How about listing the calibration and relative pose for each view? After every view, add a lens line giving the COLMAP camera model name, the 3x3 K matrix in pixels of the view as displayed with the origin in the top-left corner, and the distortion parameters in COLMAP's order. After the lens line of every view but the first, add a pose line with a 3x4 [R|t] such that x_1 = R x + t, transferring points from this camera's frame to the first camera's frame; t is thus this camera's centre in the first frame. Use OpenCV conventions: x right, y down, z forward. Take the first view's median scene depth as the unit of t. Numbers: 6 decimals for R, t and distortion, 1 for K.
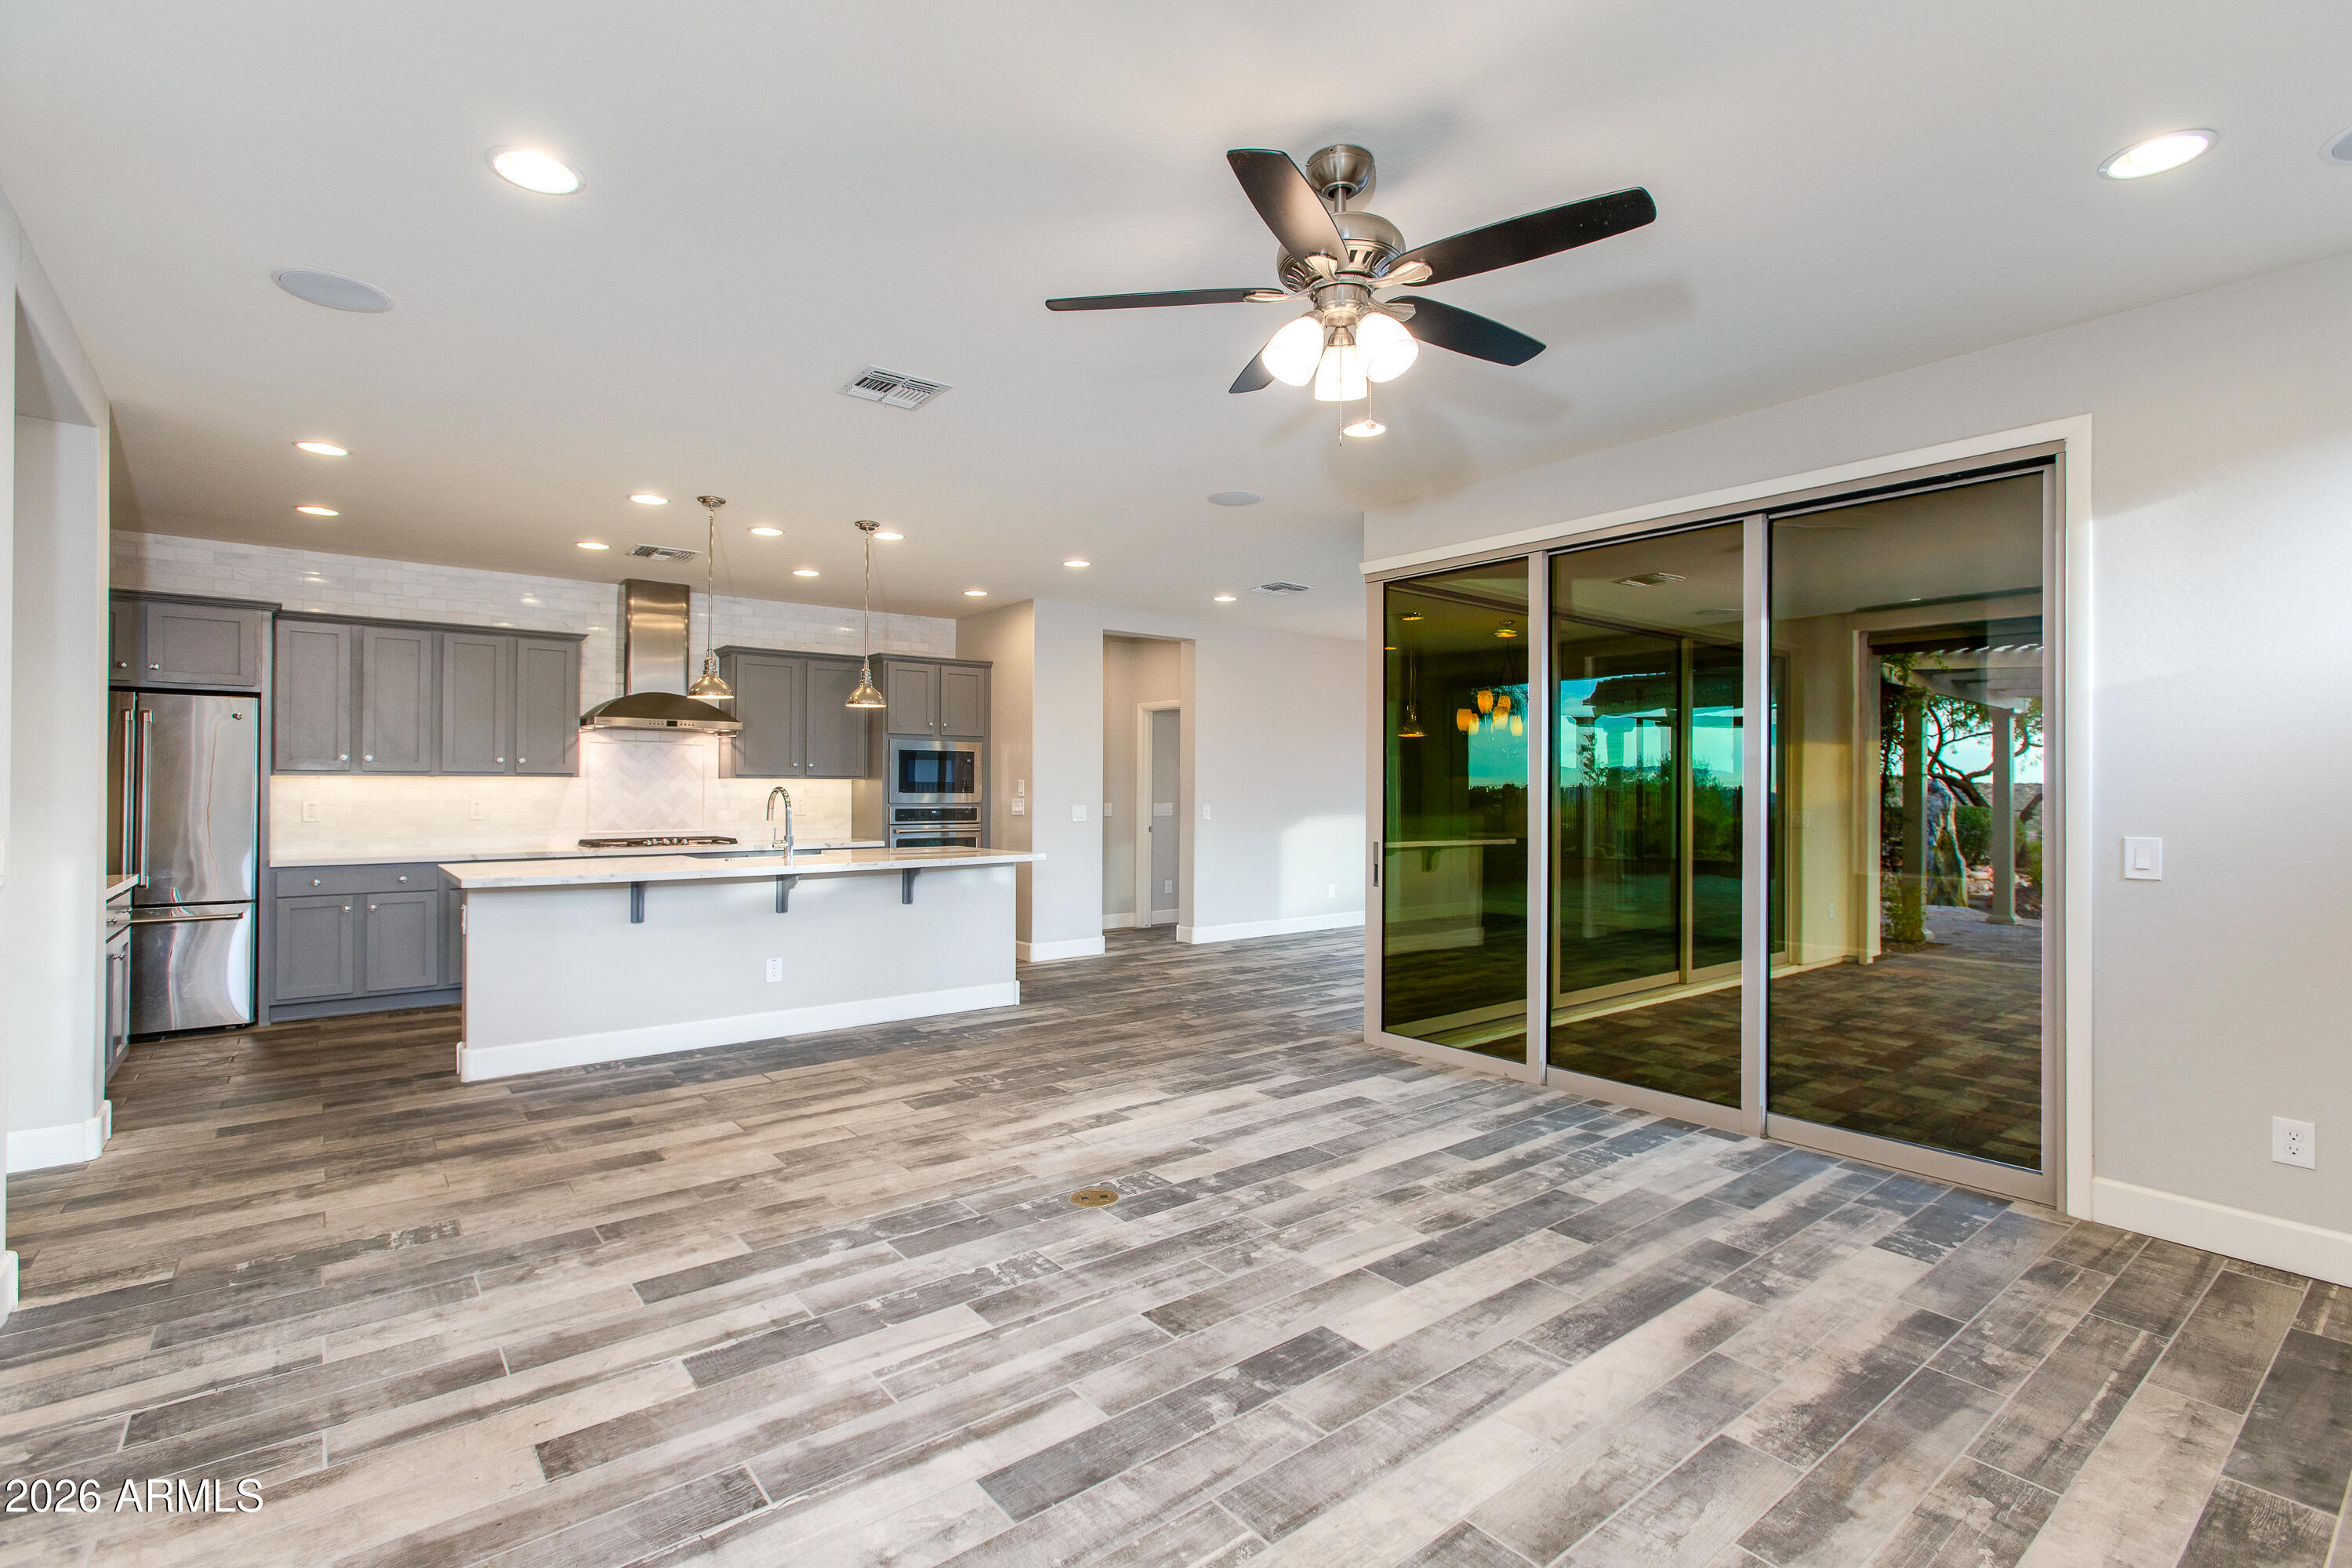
lens RADIAL K [[1006.4, 0, 1239.5], [0, 1006.4, 780.9], [0, 0, 1]] dist [-0.031212, 0.021553]
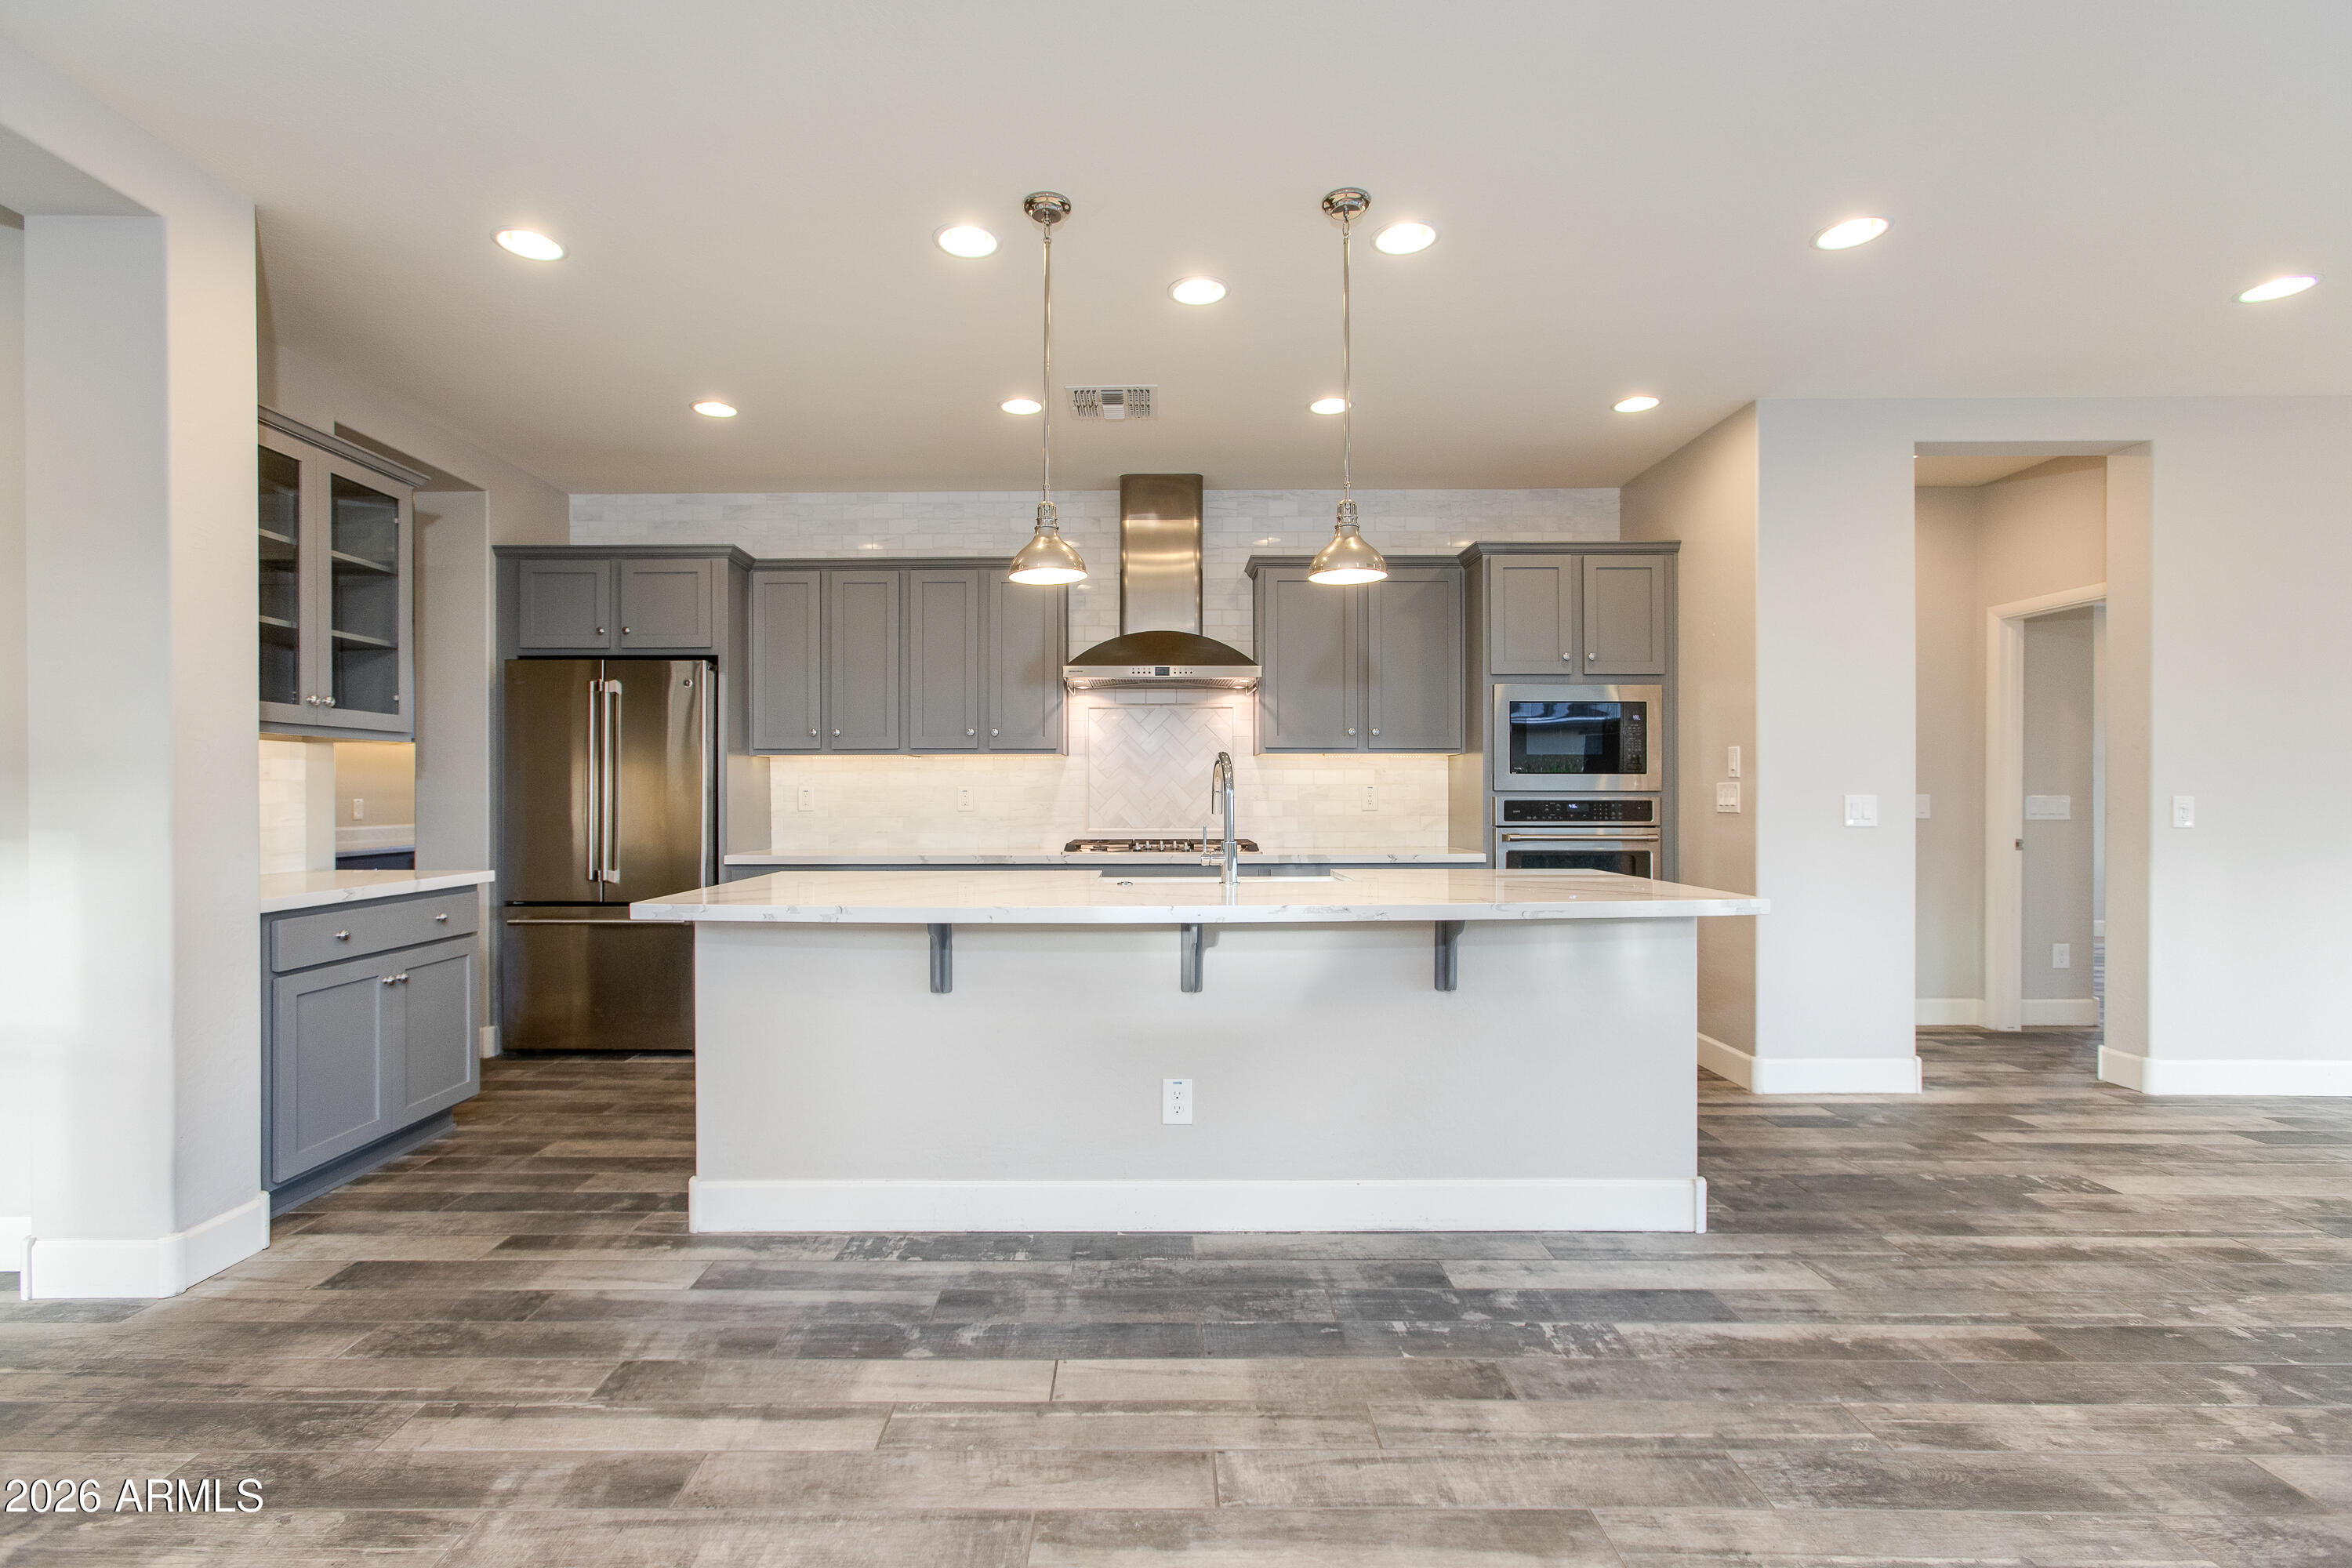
lens RADIAL K [[1116.0, 0, 1167.5], [0, 1116.0, 794.0], [0, 0, 1]] dist [-0.005851, 0.008560]
pose [[0.754925, -0.001901, -0.655808, -0.115150], [0.010697, 0.999898, 0.009416, 0.031442], [0.655724, -0.014123, 0.754869, 0.727776]]
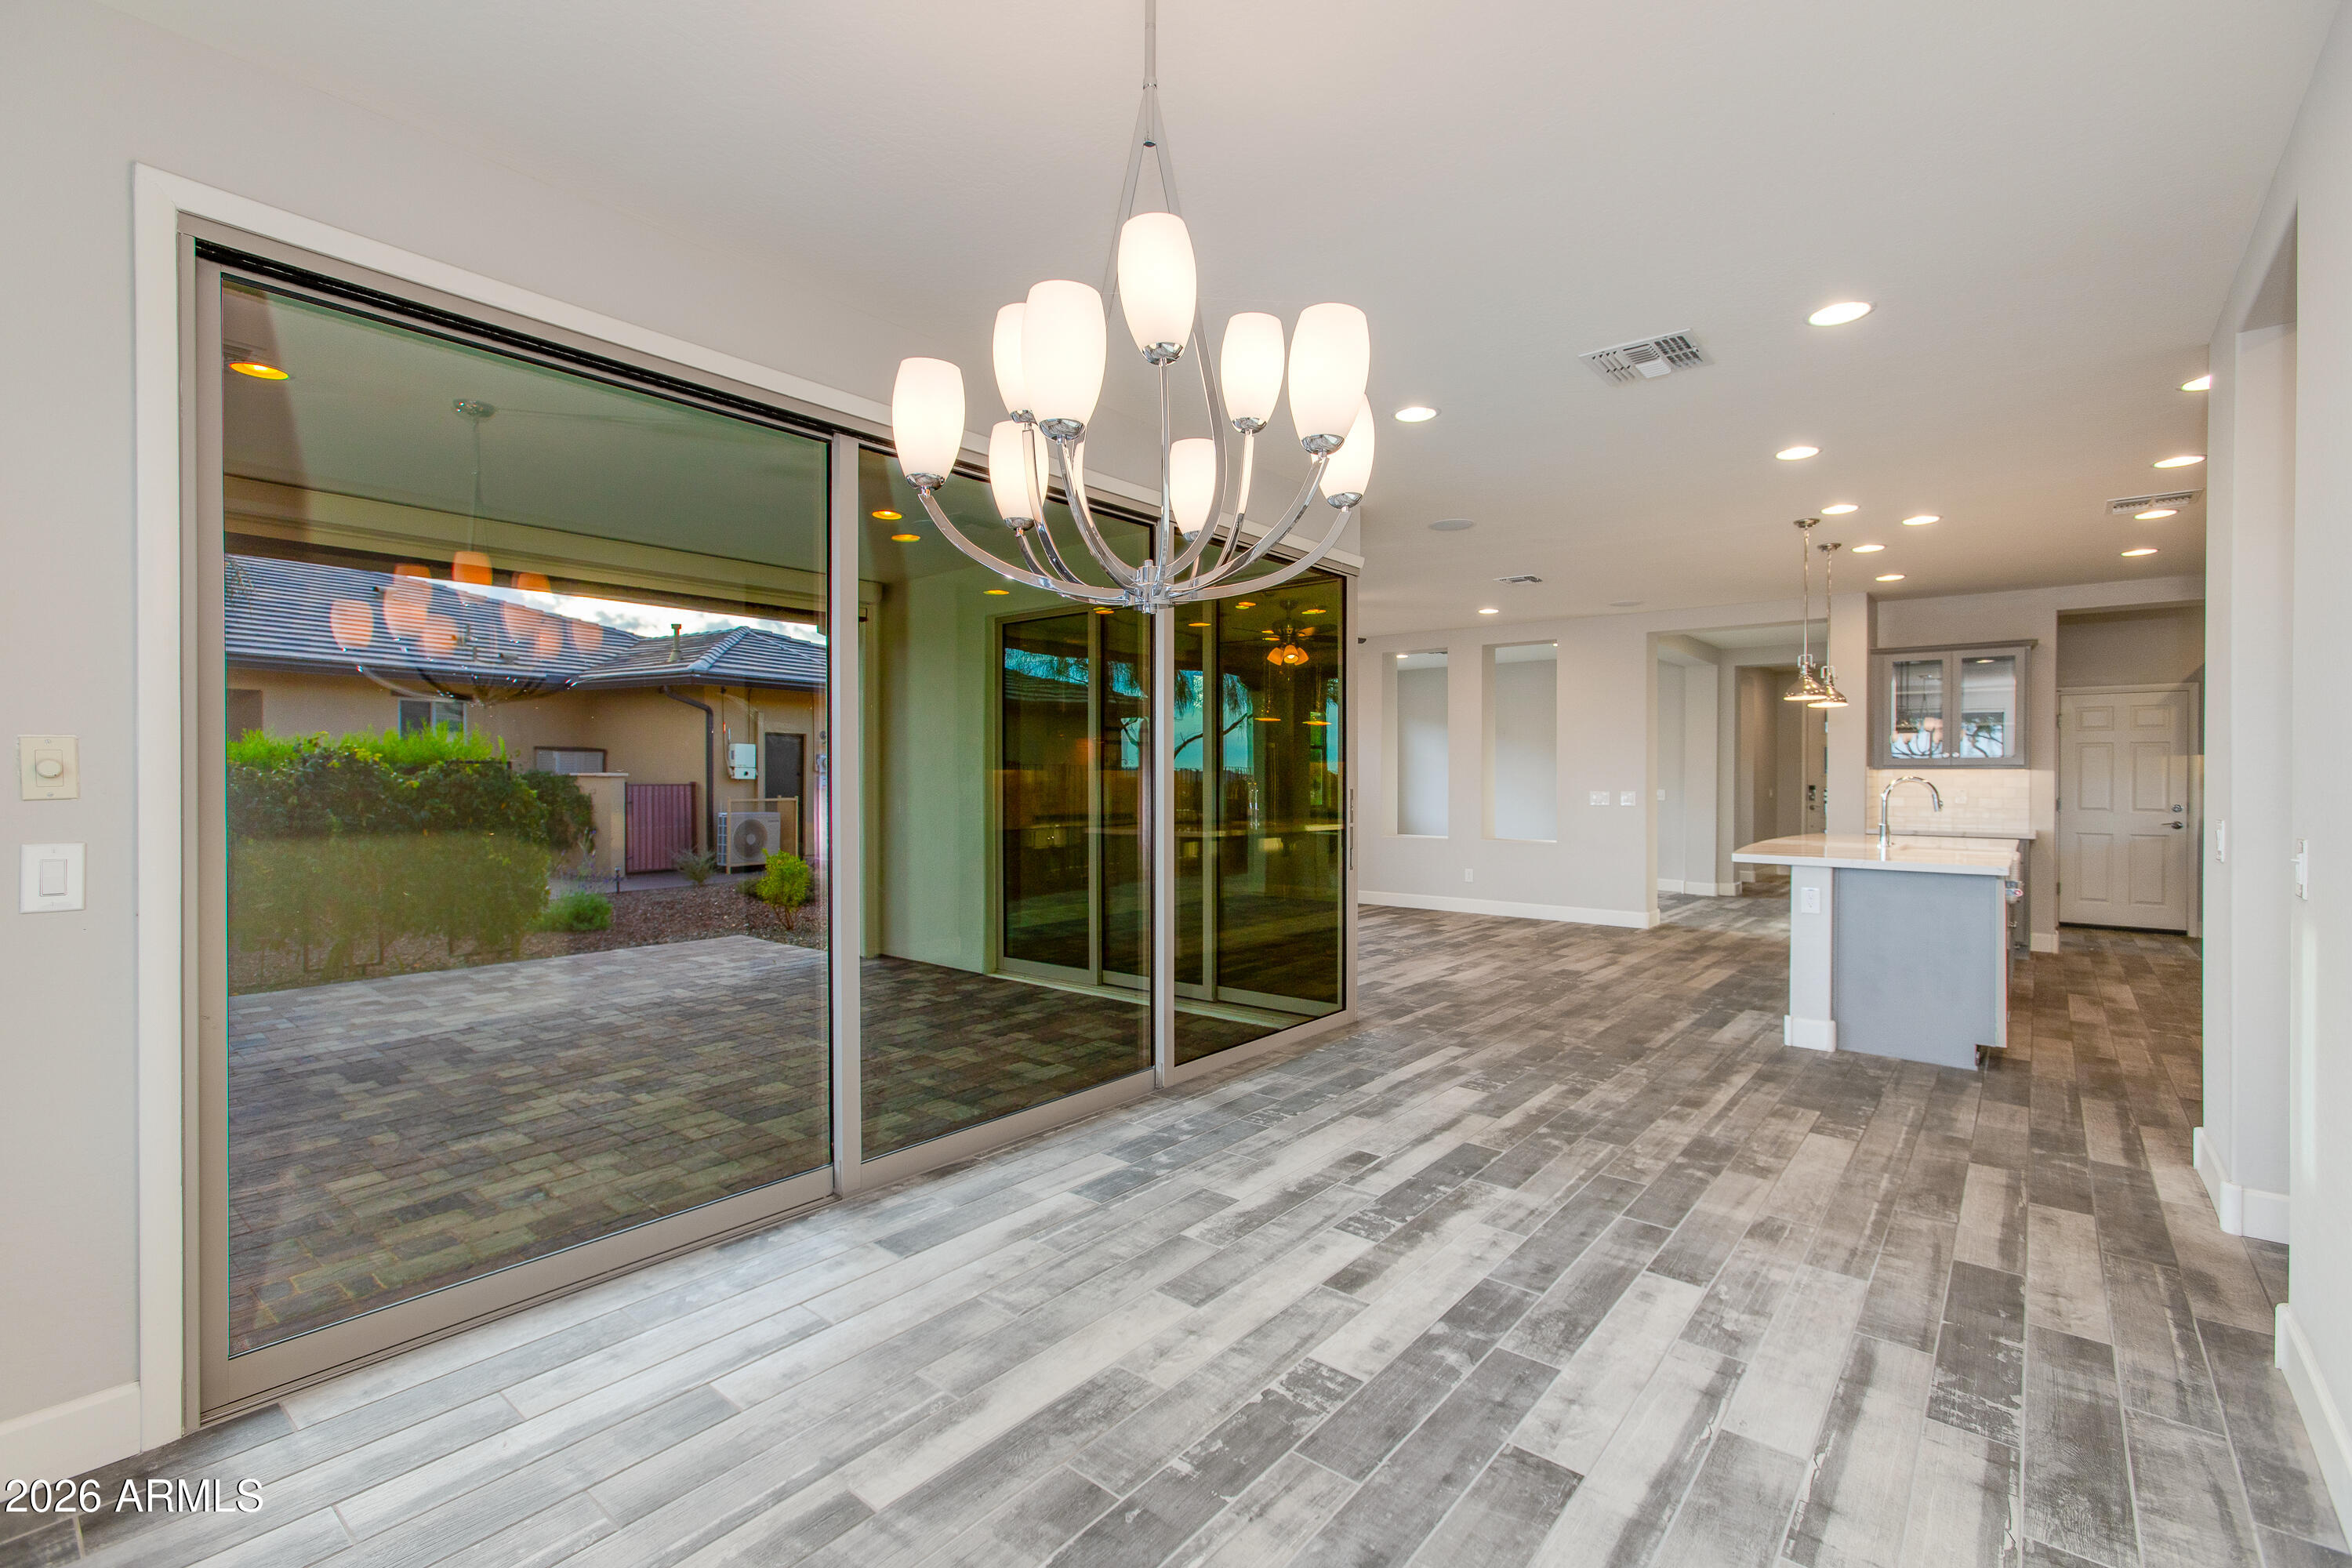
lens RADIAL K [[1094.6, 0, 1188.7], [0, 1094.6, 786.1], [0, 0, 1]] dist [-0.003098, 0.009019]
pose [[-0.984453, -0.004017, -0.175603, 0.690358], [-0.004305, 0.999990, 0.001255, 0.010222], [0.175597, 0.001991, -0.984460, 2.851687]]
